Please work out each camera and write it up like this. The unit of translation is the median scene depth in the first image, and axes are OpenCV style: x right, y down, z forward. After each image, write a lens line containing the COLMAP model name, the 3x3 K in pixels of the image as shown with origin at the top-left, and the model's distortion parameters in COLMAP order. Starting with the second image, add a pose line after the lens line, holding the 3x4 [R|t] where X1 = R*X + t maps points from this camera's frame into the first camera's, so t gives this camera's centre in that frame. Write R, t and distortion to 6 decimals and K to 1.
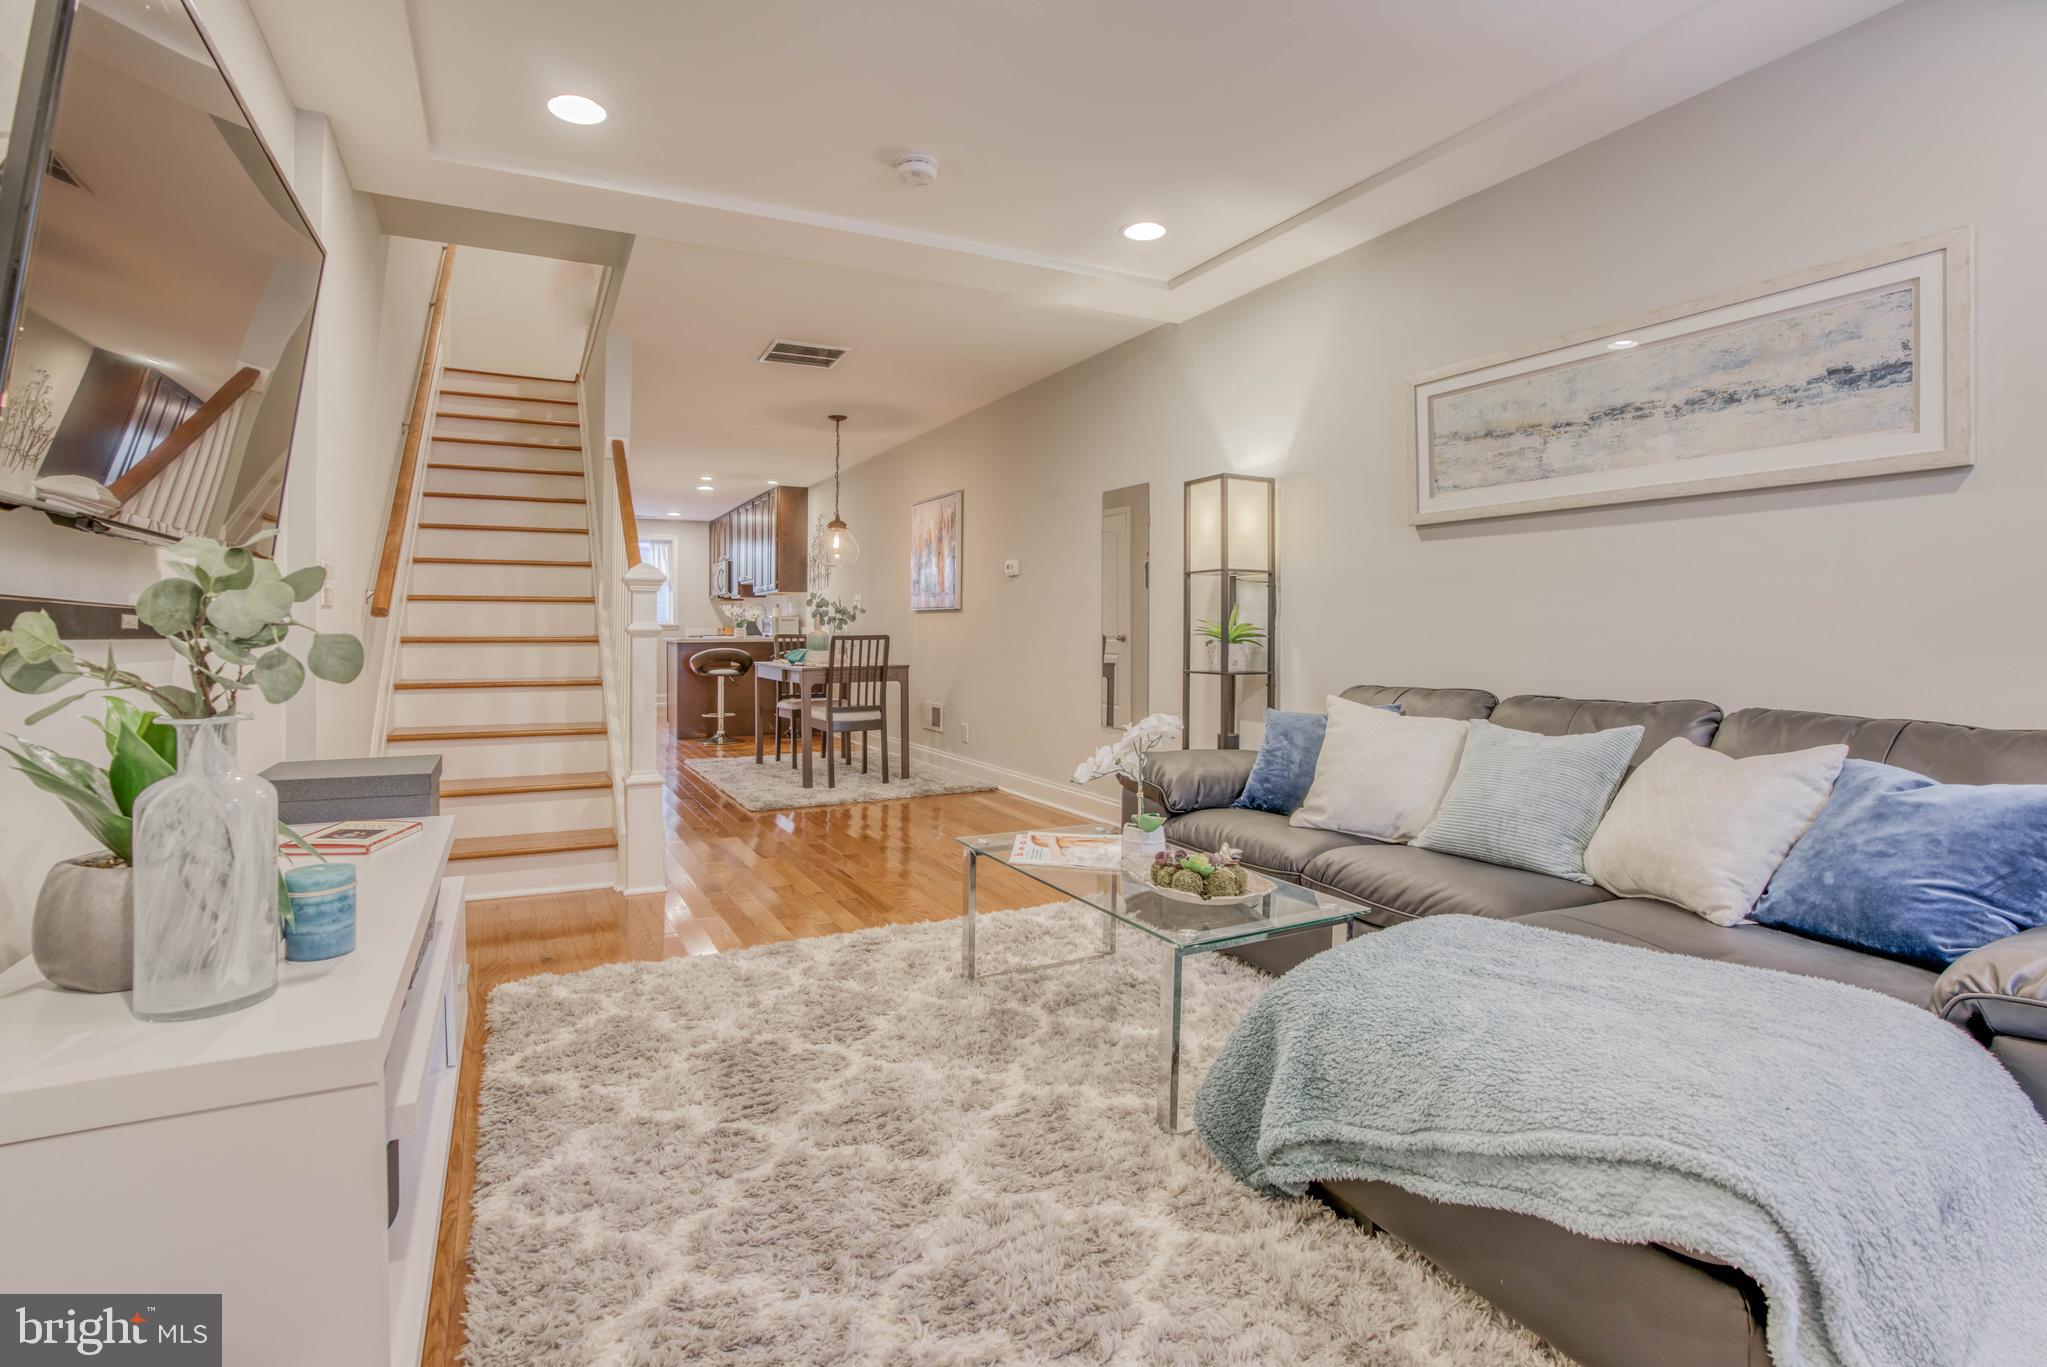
lens RADIAL K [[962.6, 0, 990.4], [0, 962.6, 626.2], [0, 0, 1]] dist [-0.064109, 0.000027]
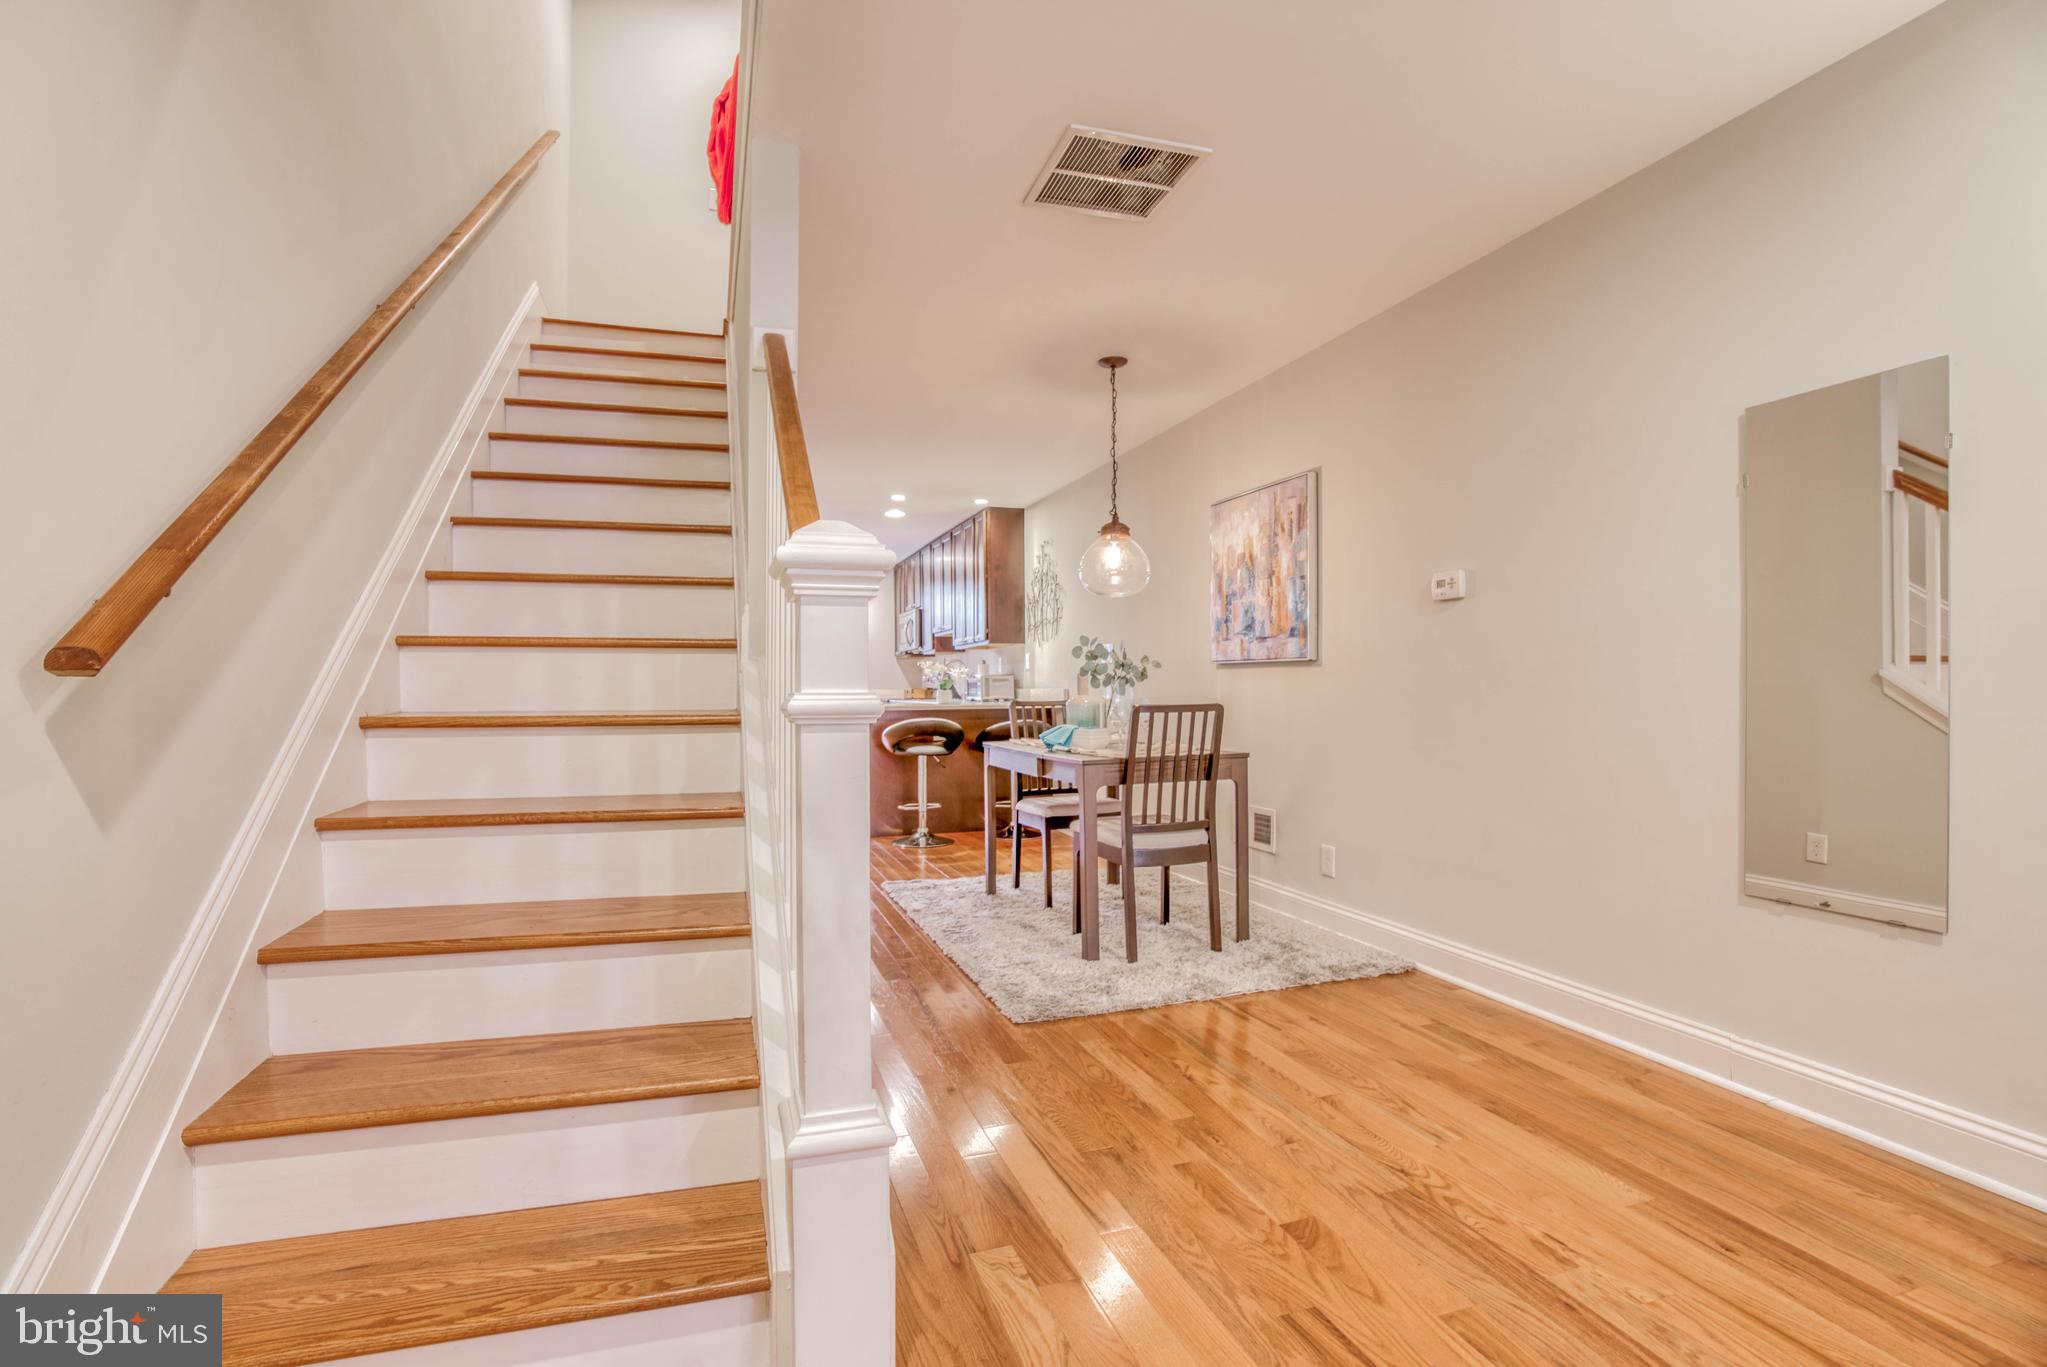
lens RADIAL K [[937.2, 0, 993.3], [0, 937.2, 688.1], [0, 0, 1]] dist [-0.070844, 0.022956]
pose [[0.986543, -0.006474, -0.163376, -0.139424], [0.006927, 0.999974, 0.002204, -0.002121], [0.163357, -0.003306, 0.986561, 0.376123]]
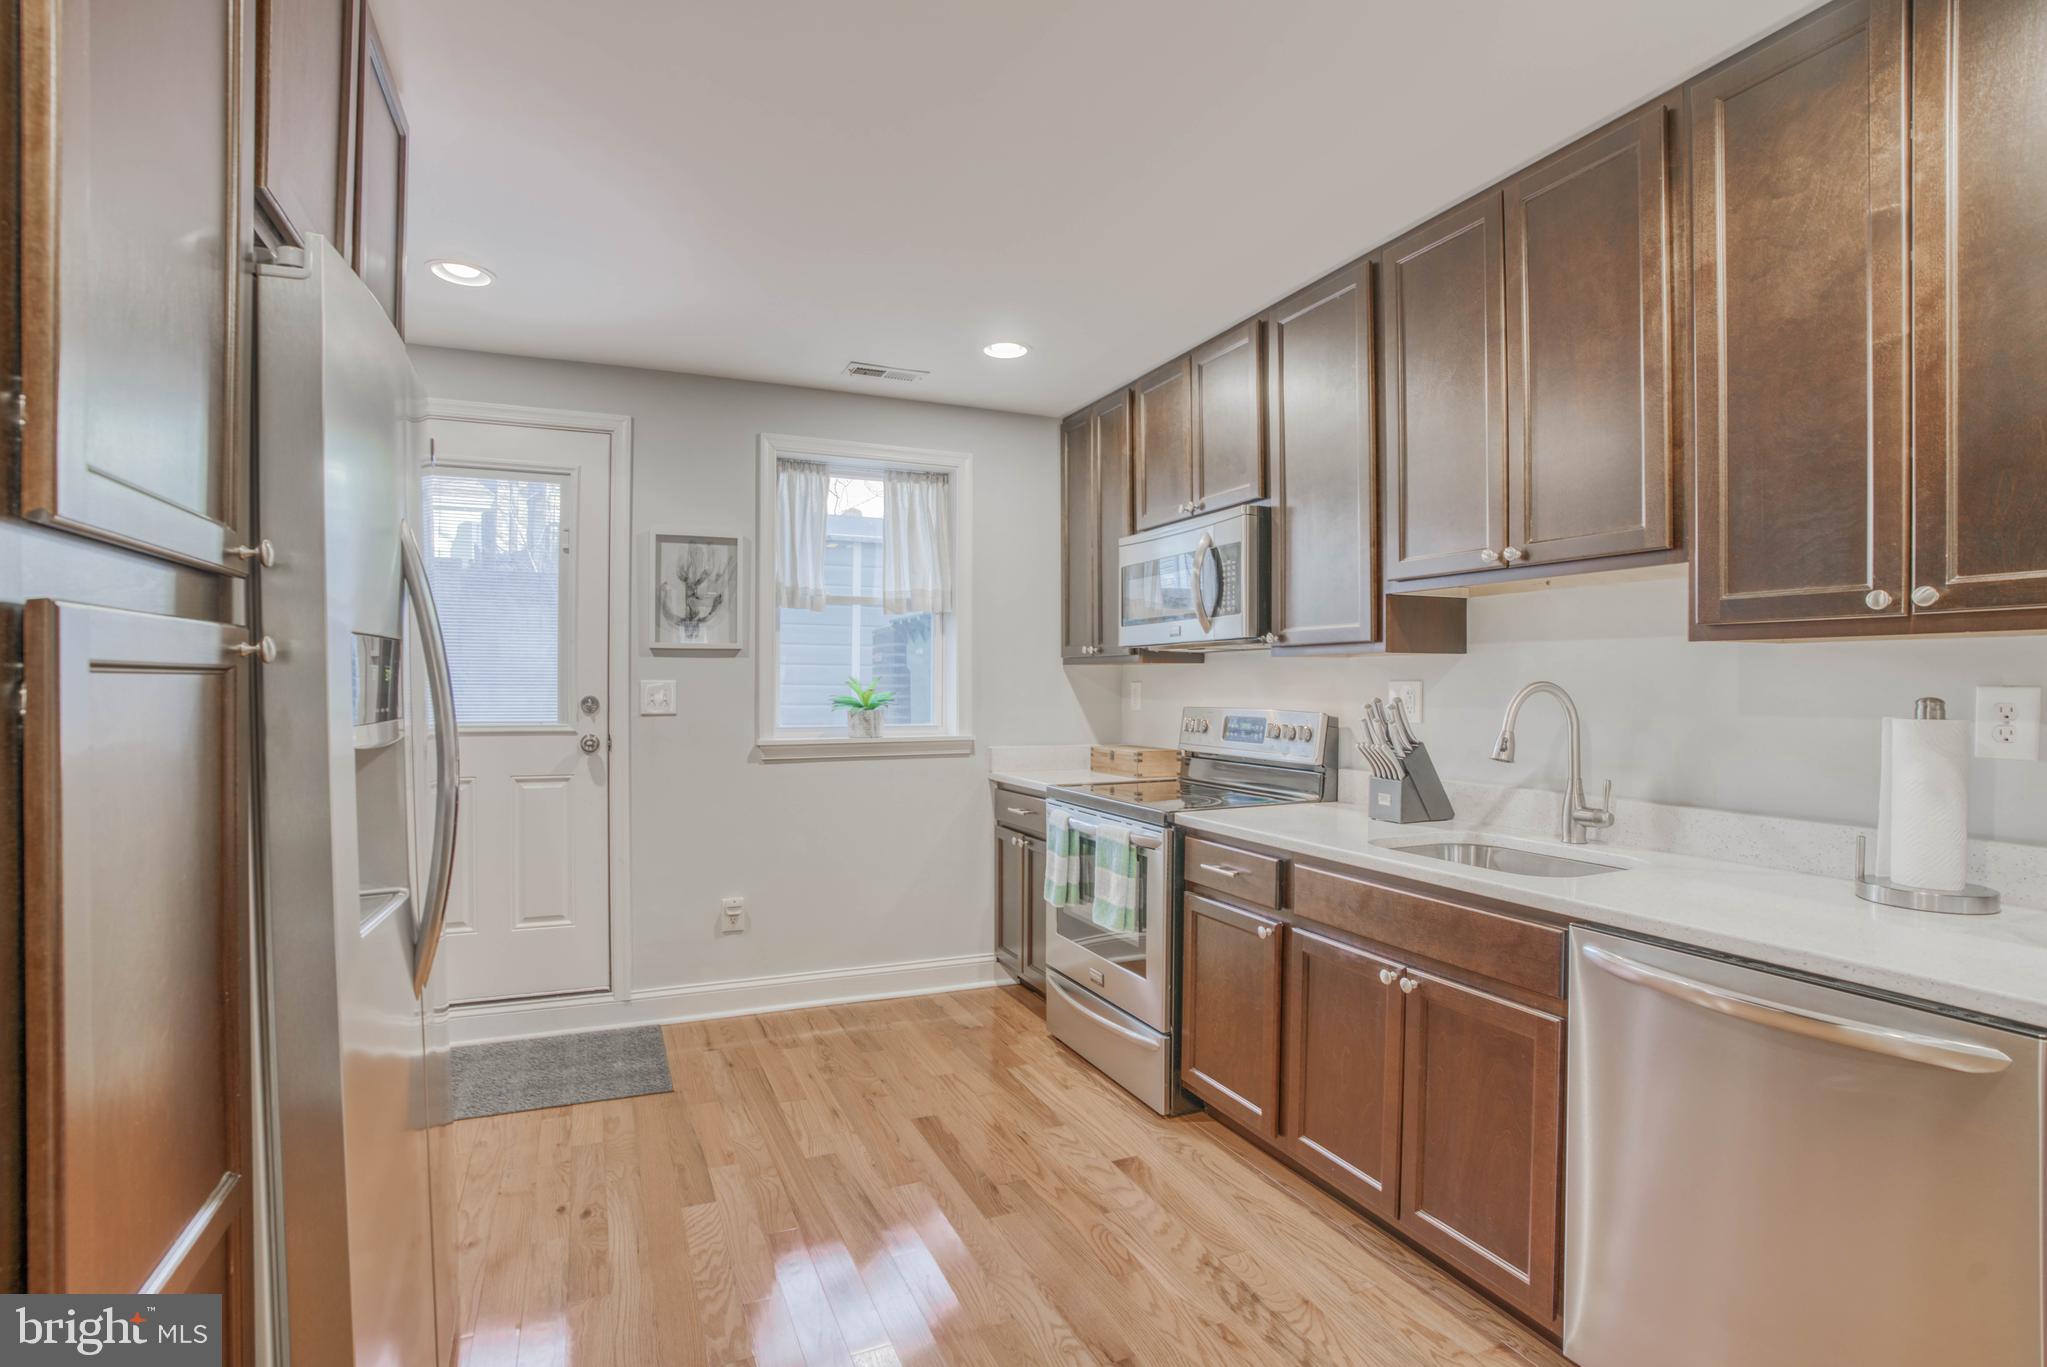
lens RADIAL K [[966.8, 0, 1009.1], [0, 966.8, 683.8], [0, 0, 1]] dist [-0.069092, 0.025303]
pose [[0.998641, 0.002011, -0.052087, -0.580682], [-0.001863, 0.999994, 0.002882, -0.039931], [0.052093, -0.002781, 0.998638, 1.331904]]
